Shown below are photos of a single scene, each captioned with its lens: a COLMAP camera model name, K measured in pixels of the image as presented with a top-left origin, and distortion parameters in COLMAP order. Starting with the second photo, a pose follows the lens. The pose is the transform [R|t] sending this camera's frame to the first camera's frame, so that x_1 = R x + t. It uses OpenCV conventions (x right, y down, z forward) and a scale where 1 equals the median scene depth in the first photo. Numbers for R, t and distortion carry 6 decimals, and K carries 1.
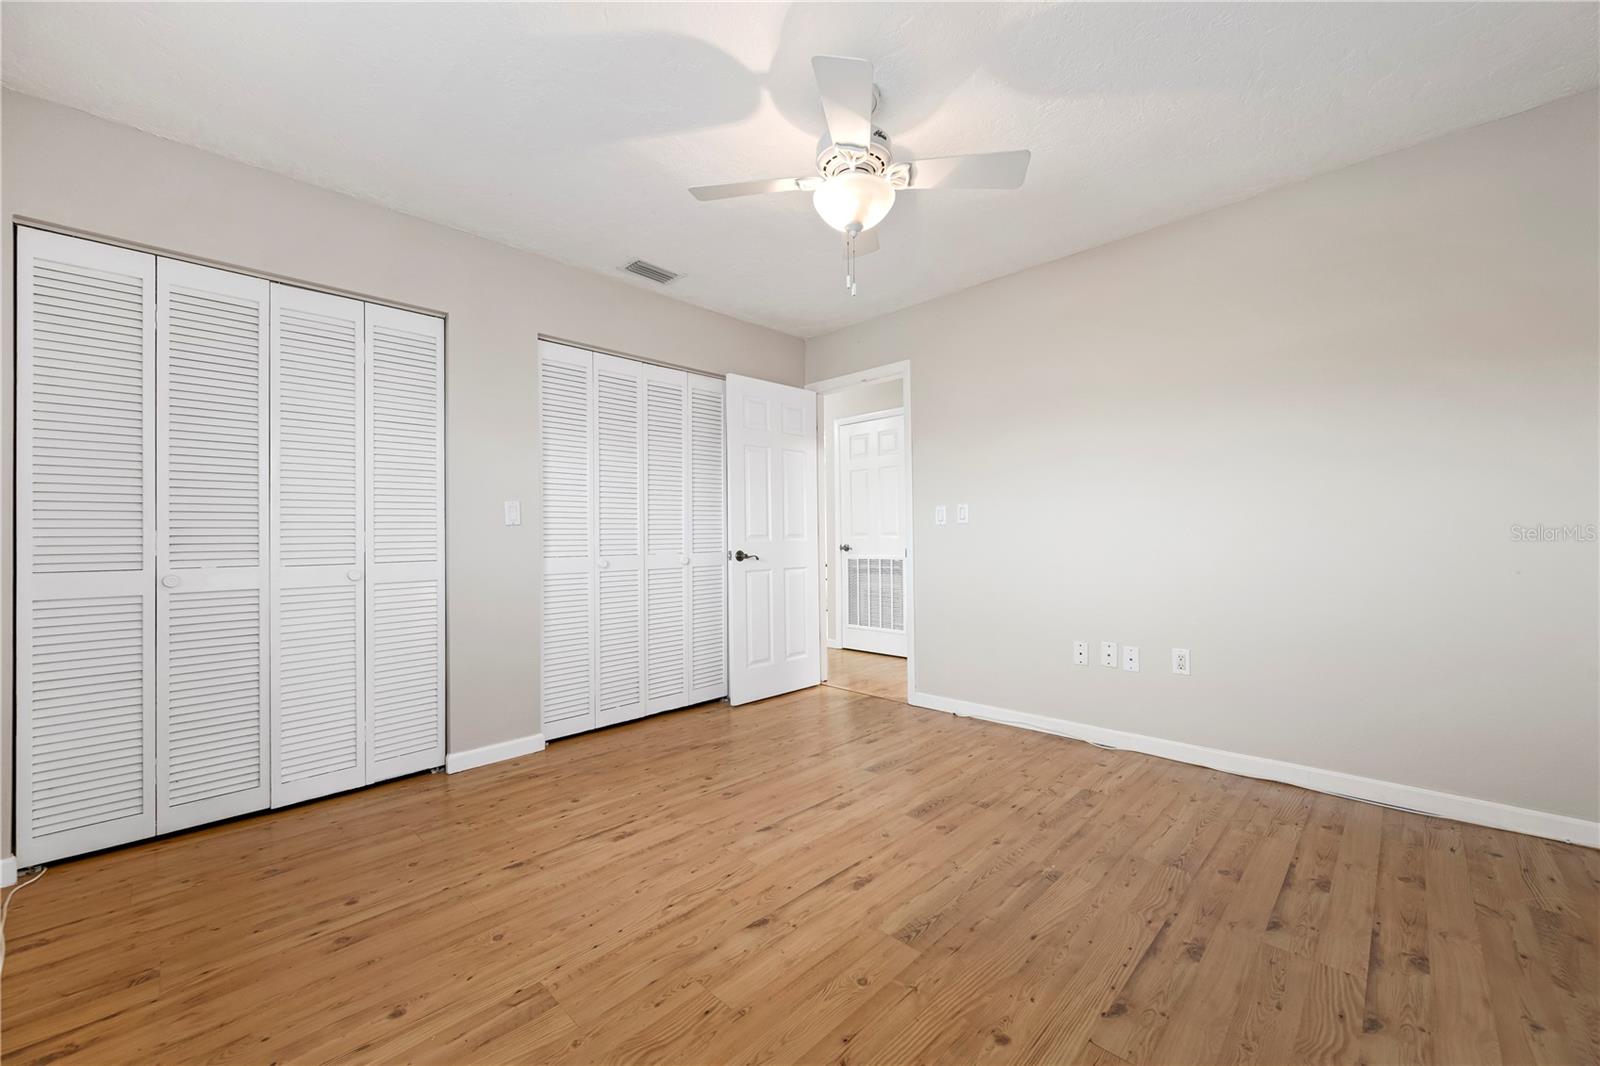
lens RADIAL K [[621.7, 0, 800.0], [0, 621.7, 533.0], [0, 0, 1]] dist [0.002940, -0.000165]
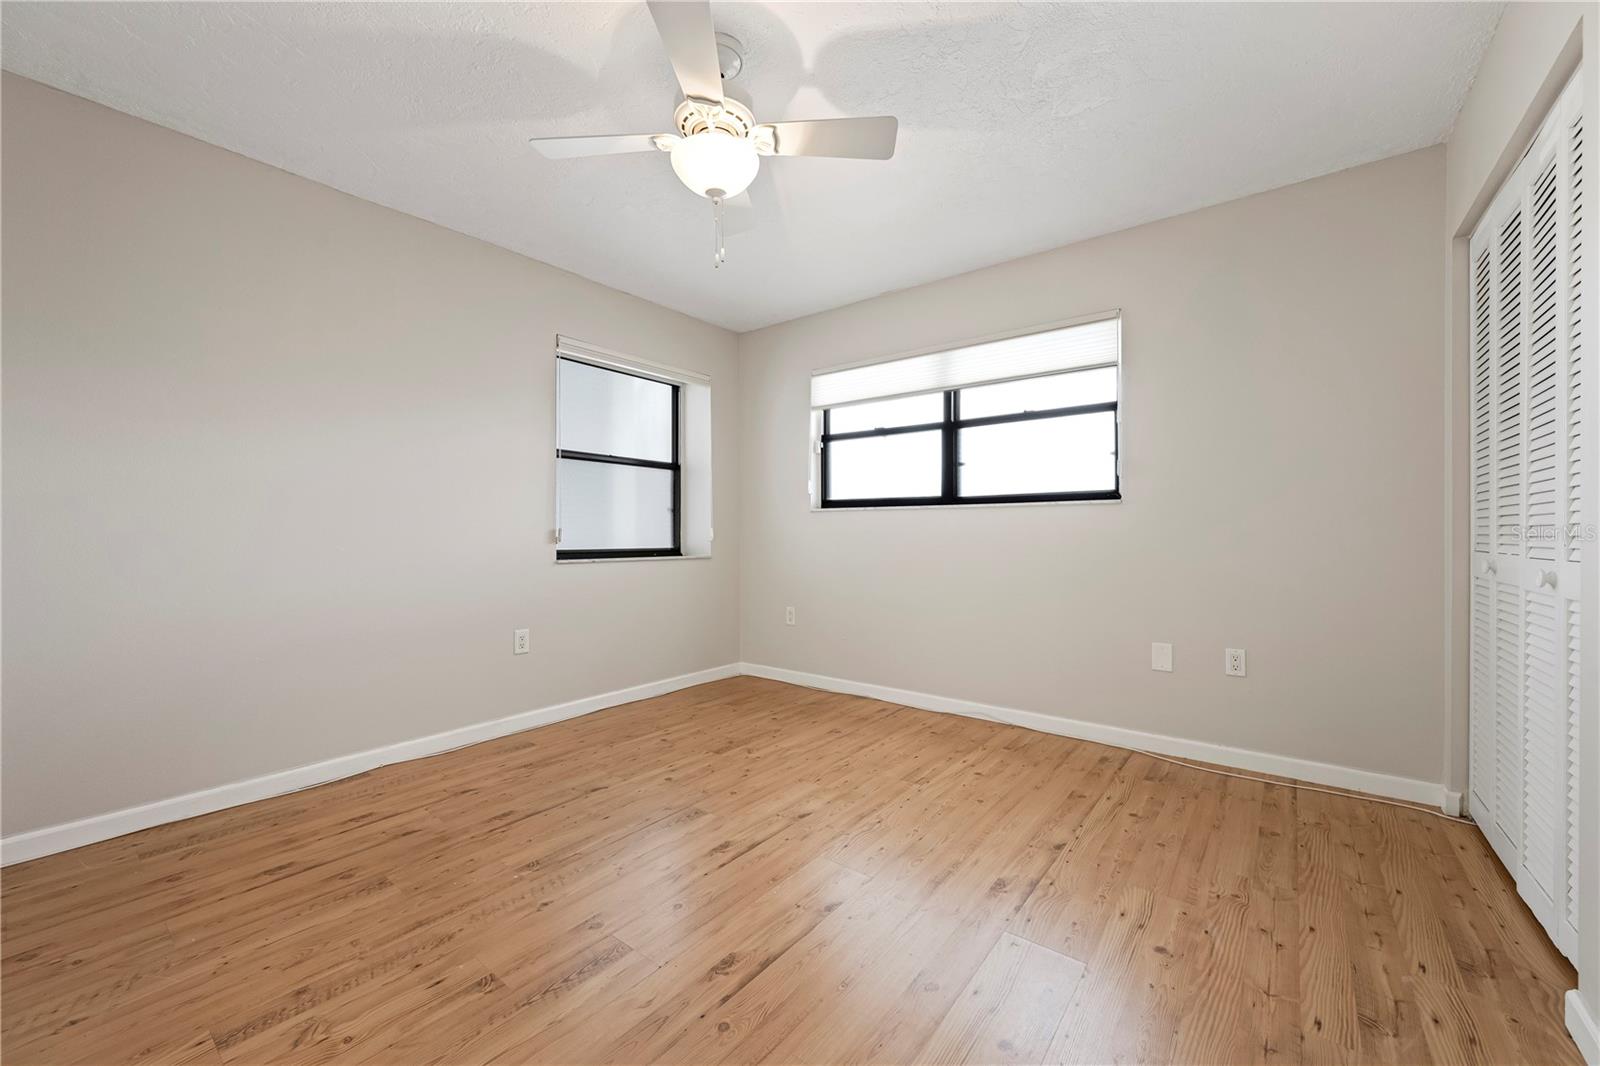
lens RADIAL K [[621.7, 0, 800.0], [0, 621.7, 533.0], [0, 0, 1]] dist [0.002940, -0.000165]
pose [[-0.994130, 0.015893, -0.107015, 0.069202], [0.016613, 0.999845, -0.005843, 0.021578], [0.106906, -0.007586, -0.994240, 2.074935]]
